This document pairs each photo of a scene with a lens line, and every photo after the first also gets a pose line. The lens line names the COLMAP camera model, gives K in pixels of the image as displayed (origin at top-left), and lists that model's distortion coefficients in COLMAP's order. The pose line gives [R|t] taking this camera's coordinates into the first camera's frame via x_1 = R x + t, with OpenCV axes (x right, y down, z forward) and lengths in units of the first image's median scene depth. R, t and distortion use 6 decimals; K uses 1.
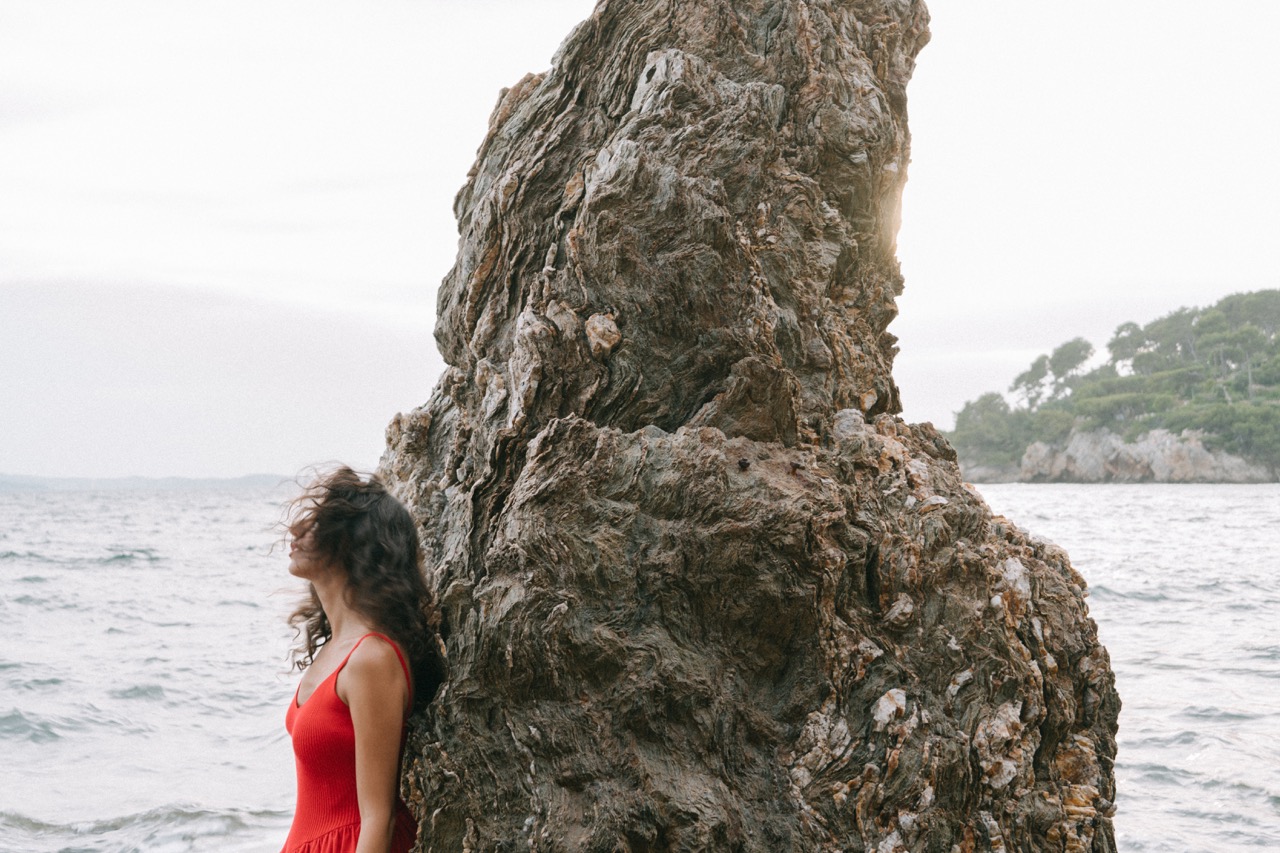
lens RADIAL K [[1553.2, 0, 628.6], [0, 1553.2, 424.6], [0, 0, 1]] dist [0.006887, 0.000000]
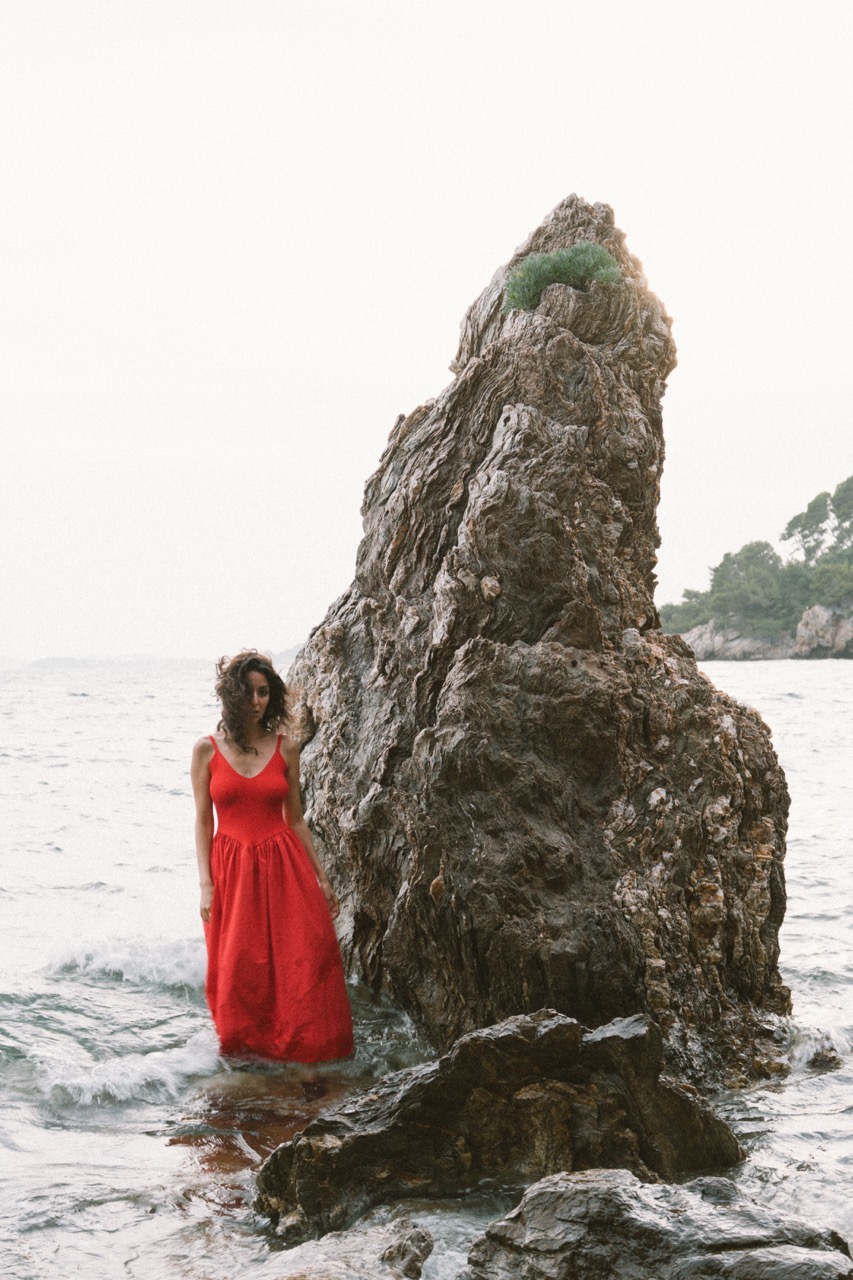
lens RADIAL K [[2059.5, 0, 417.7], [0, 2059.5, 637.8], [0, 0, 1]] dist [0.009886, 0.000000]
pose [[0.997820, -0.010076, 0.065222, -0.244822], [0.008421, 0.999637, 0.025598, -0.061527], [-0.065457, -0.024993, 0.997542, -1.265737]]
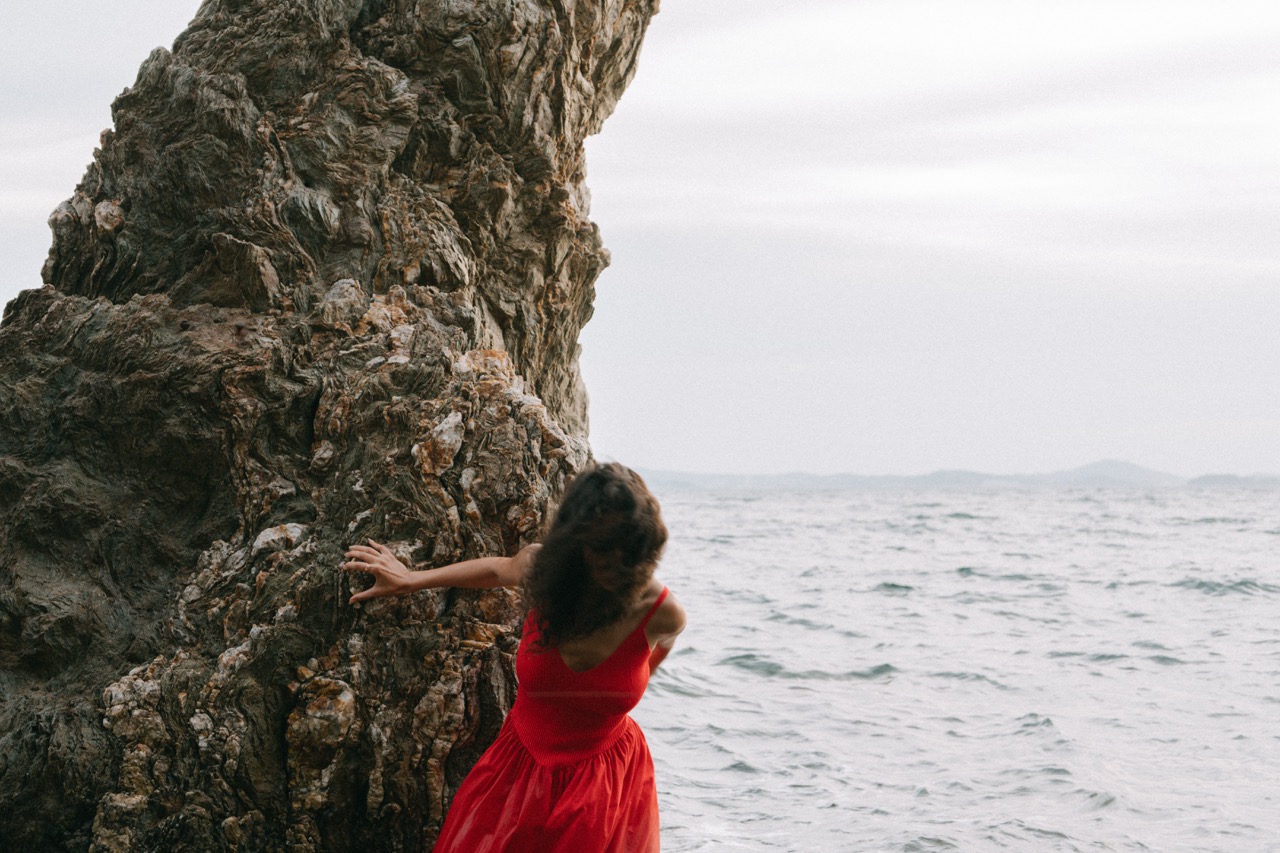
lens RADIAL K [[2059.5, 0, 649.1], [0, 2059.5, 402.9], [0, 0, 1]] dist [0.009886, 0.000000]
pose [[0.928926, -0.010957, -0.370102, 0.905118], [0.010529, 0.999940, -0.003175, 0.086391], [0.370115, -0.000947, 0.928986, -0.263242]]
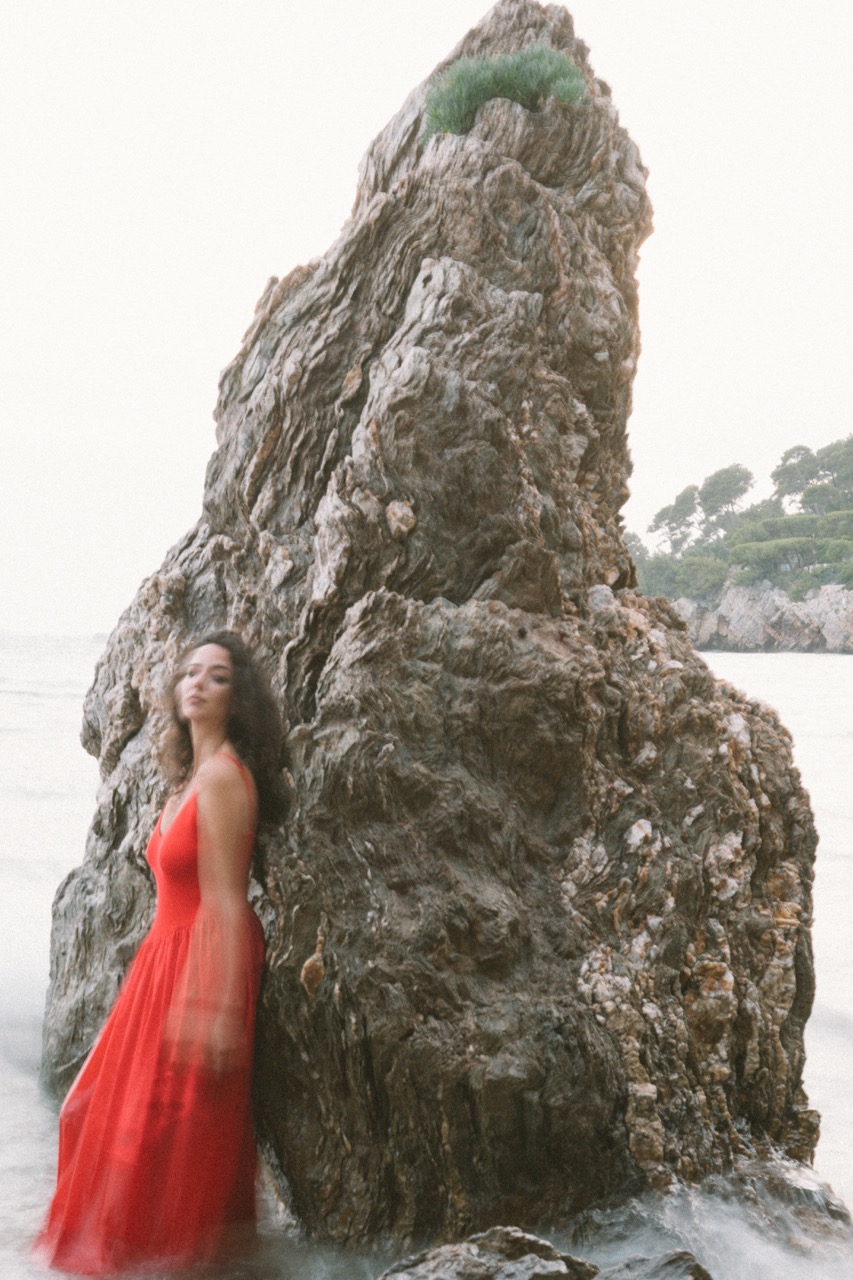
lens RADIAL K [[2059.5, 0, 430.5], [0, 2059.5, 659.8], [0, 0, 1]] dist [0.009886, 0.000000]
pose [[0.990566, 0.012841, 0.136431, -0.201846], [-0.018948, 0.998871, 0.043564, -0.020013], [-0.135717, -0.045738, 0.989691, -0.531246]]
